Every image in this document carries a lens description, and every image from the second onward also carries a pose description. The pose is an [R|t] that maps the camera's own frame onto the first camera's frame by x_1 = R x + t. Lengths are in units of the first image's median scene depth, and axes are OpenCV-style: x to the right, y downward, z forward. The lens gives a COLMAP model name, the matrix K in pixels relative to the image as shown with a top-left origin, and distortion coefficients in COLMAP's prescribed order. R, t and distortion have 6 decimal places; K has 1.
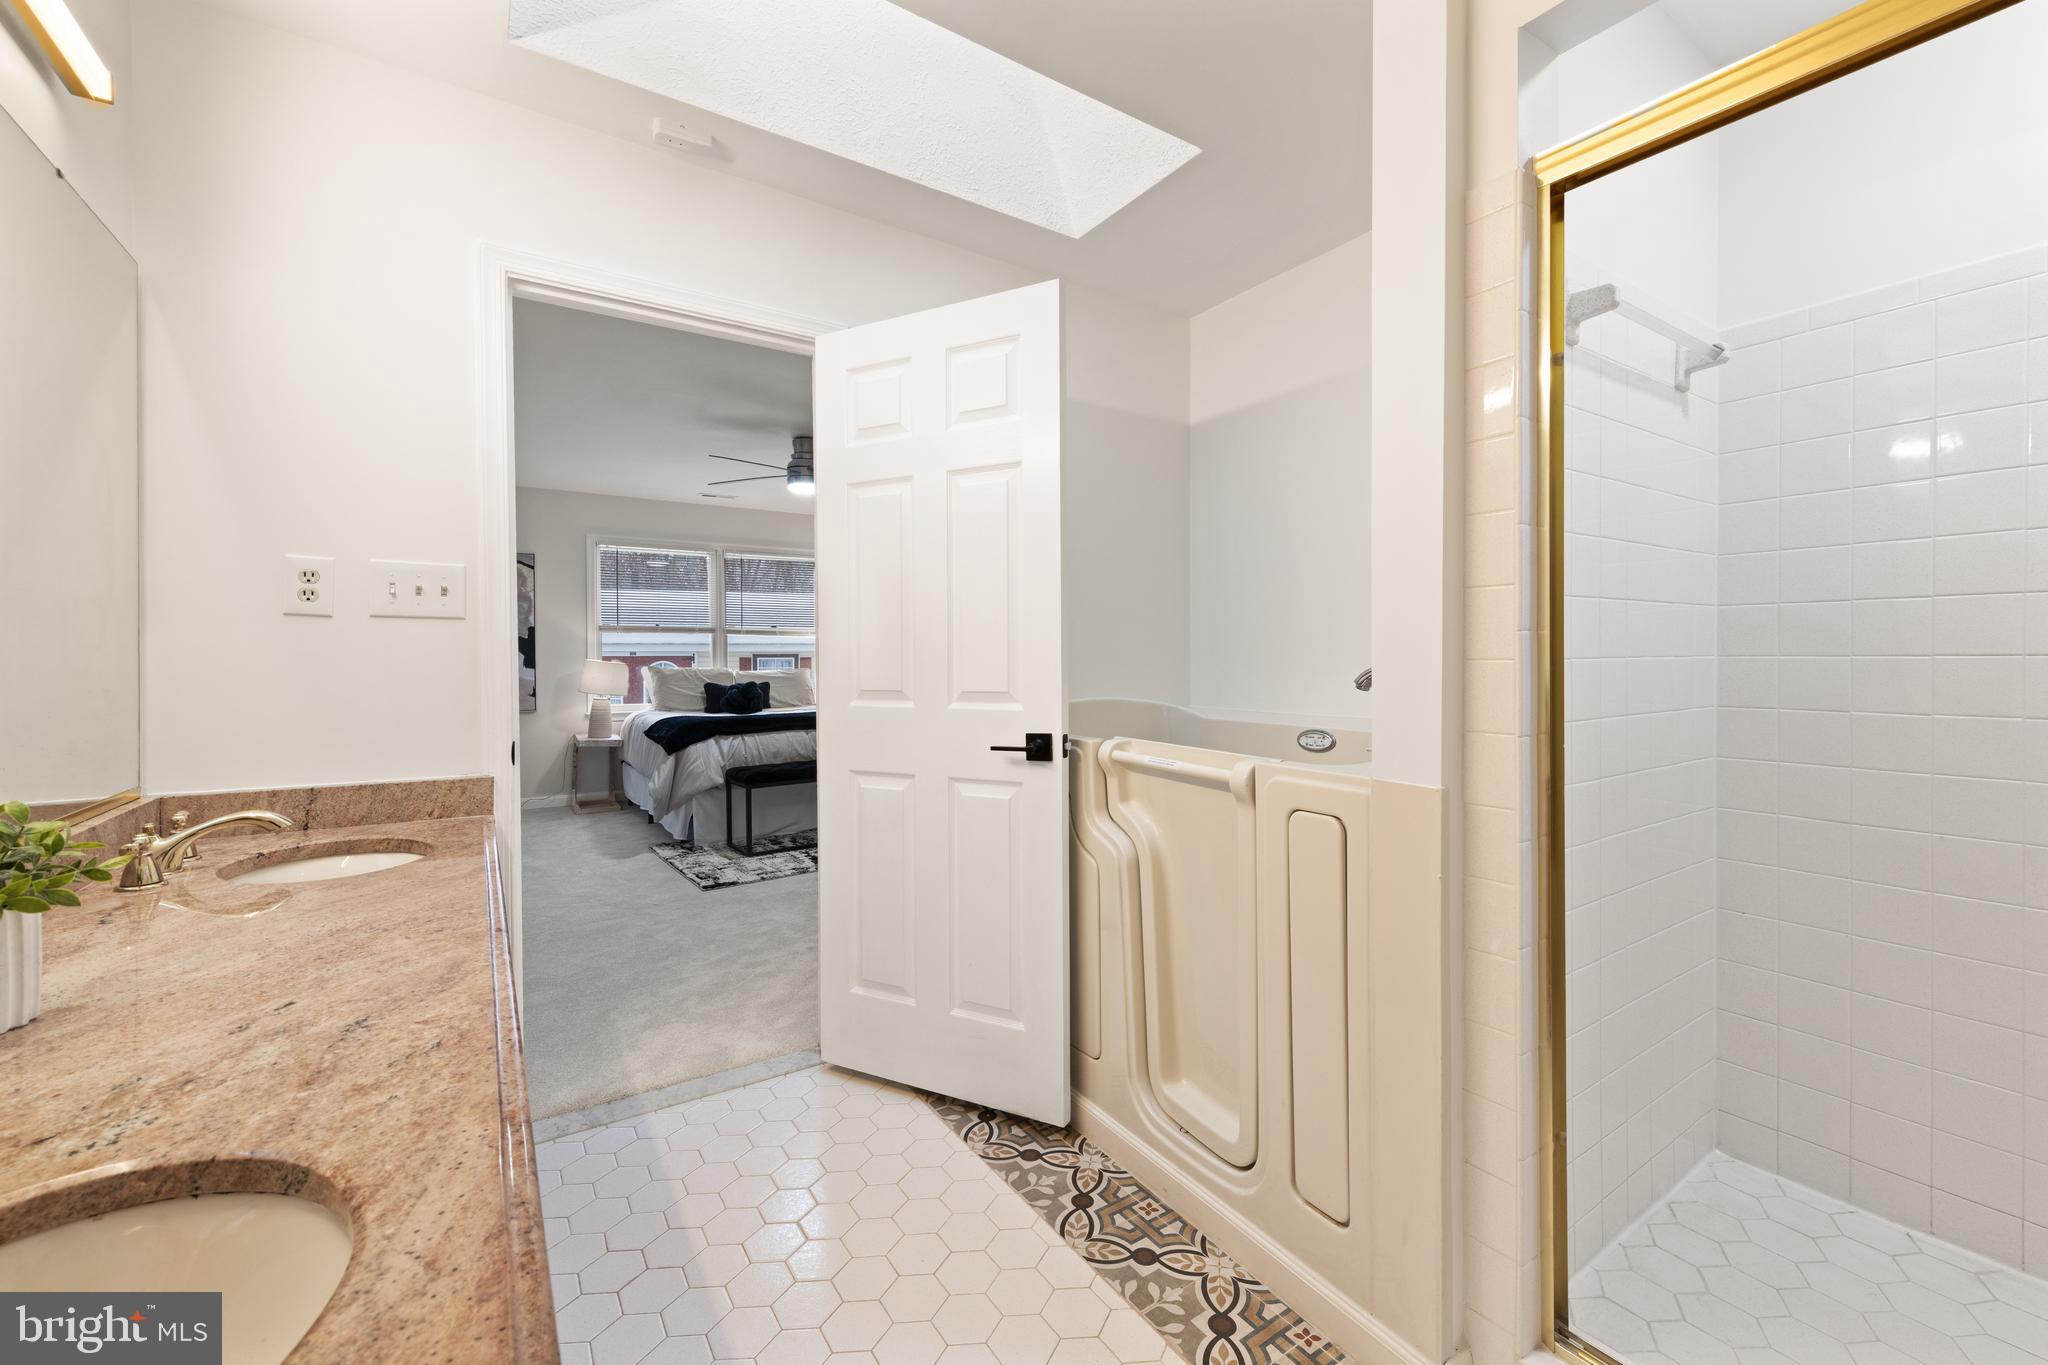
lens RADIAL K [[825.1, 0, 1033.2], [0, 825.1, 662.2], [0, 0, 1]] dist [0.006220, -0.000877]
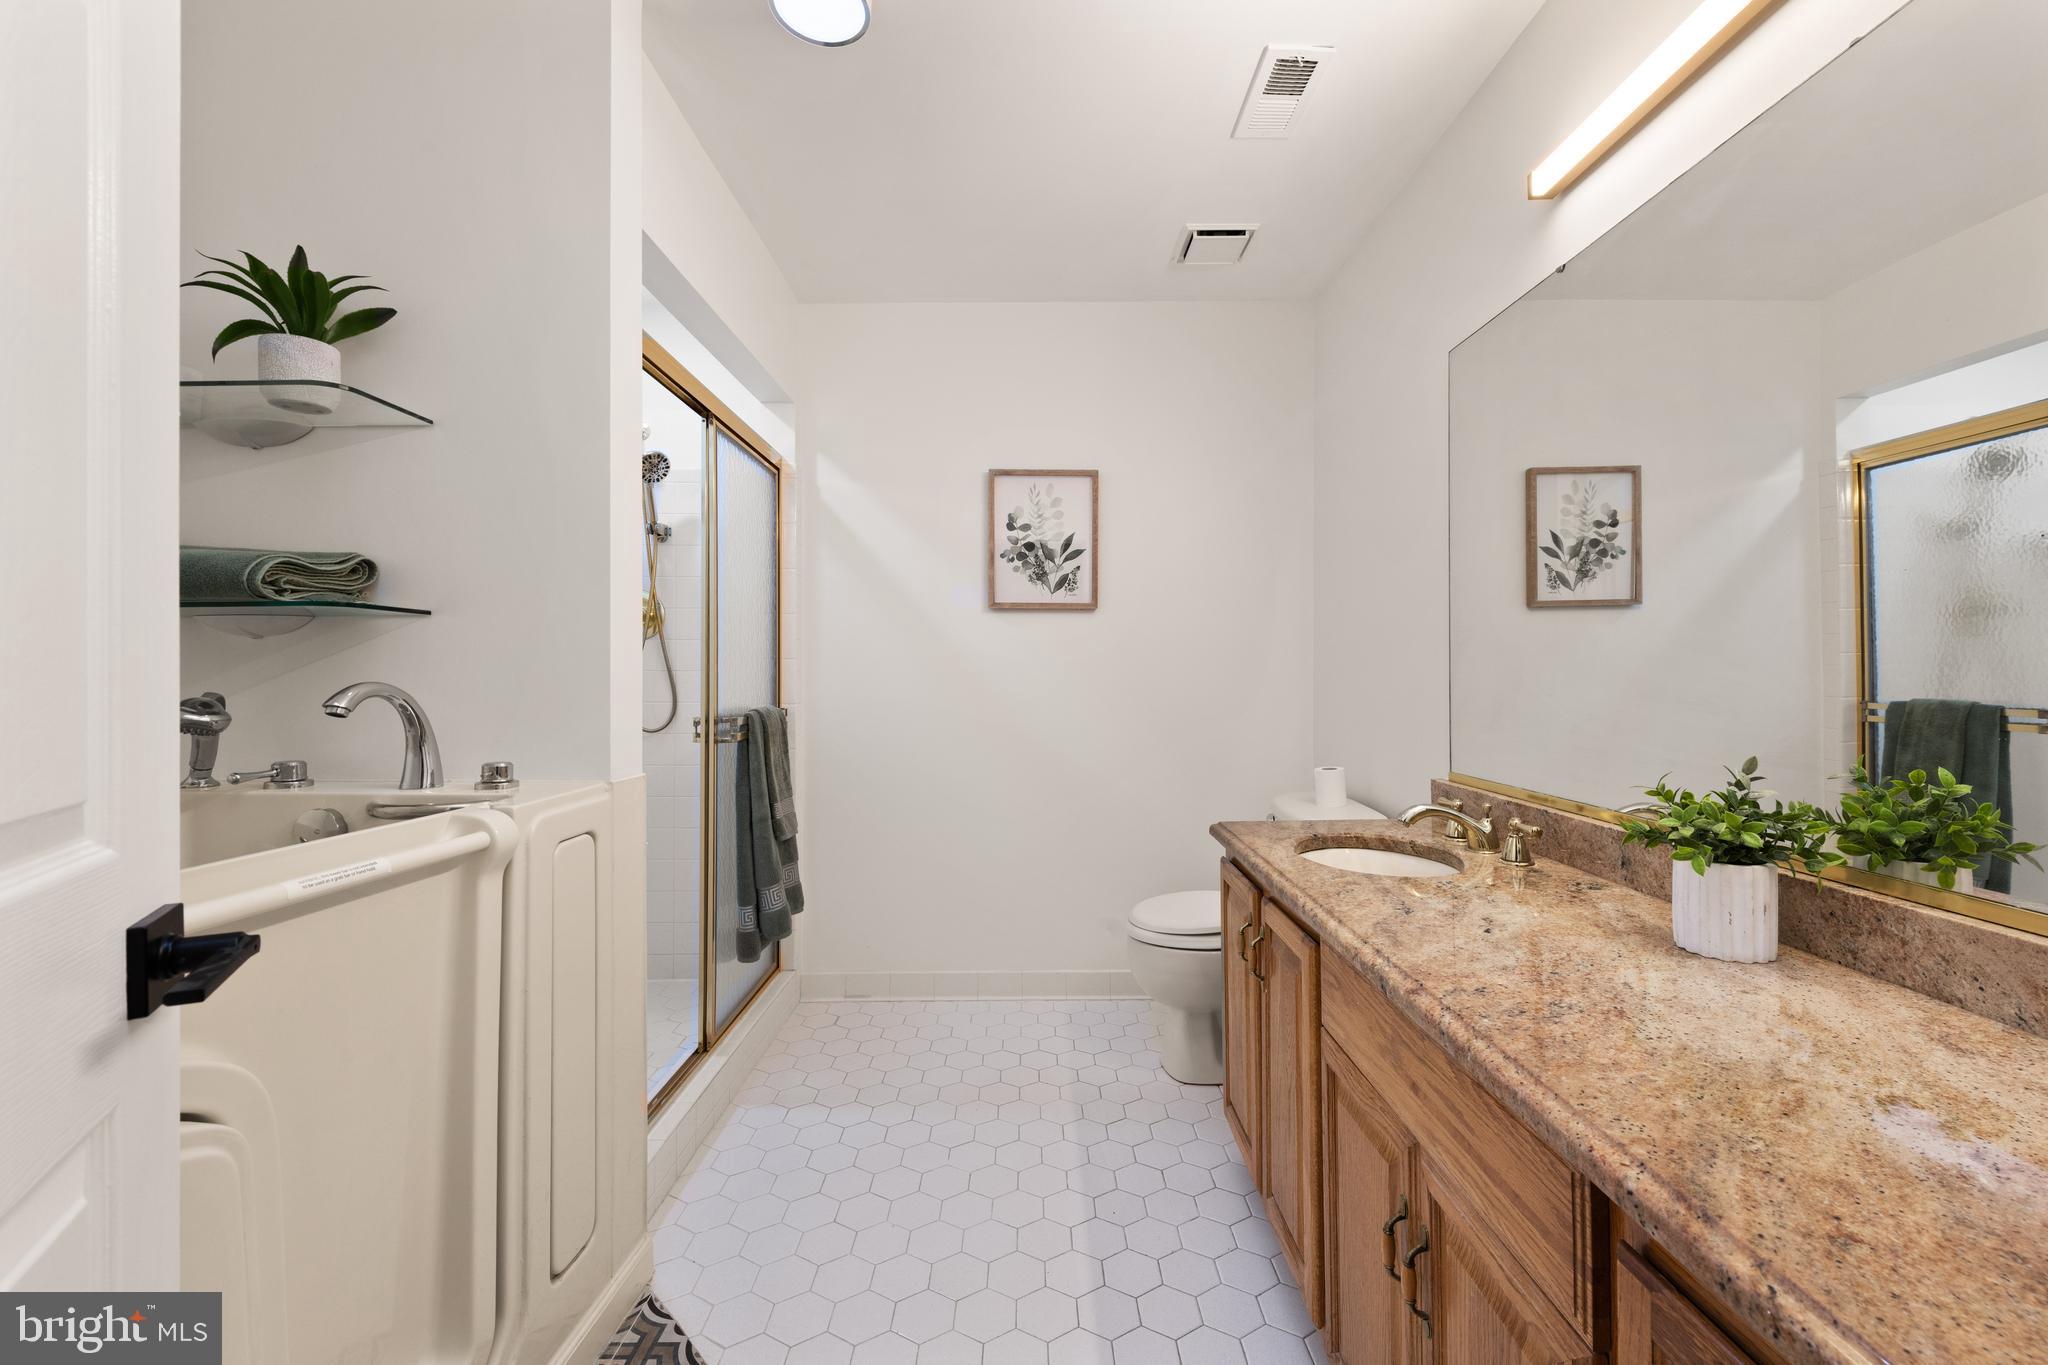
lens RADIAL K [[825.1, 0, 1033.2], [0, 825.1, 662.2], [0, 0, 1]] dist [0.006220, -0.000877]
pose [[-0.833706, 0.010782, 0.552104, -0.592748], [0.008855, 0.999942, -0.006157, -0.006744], [-0.552138, -0.000244, -0.833753, 1.437517]]
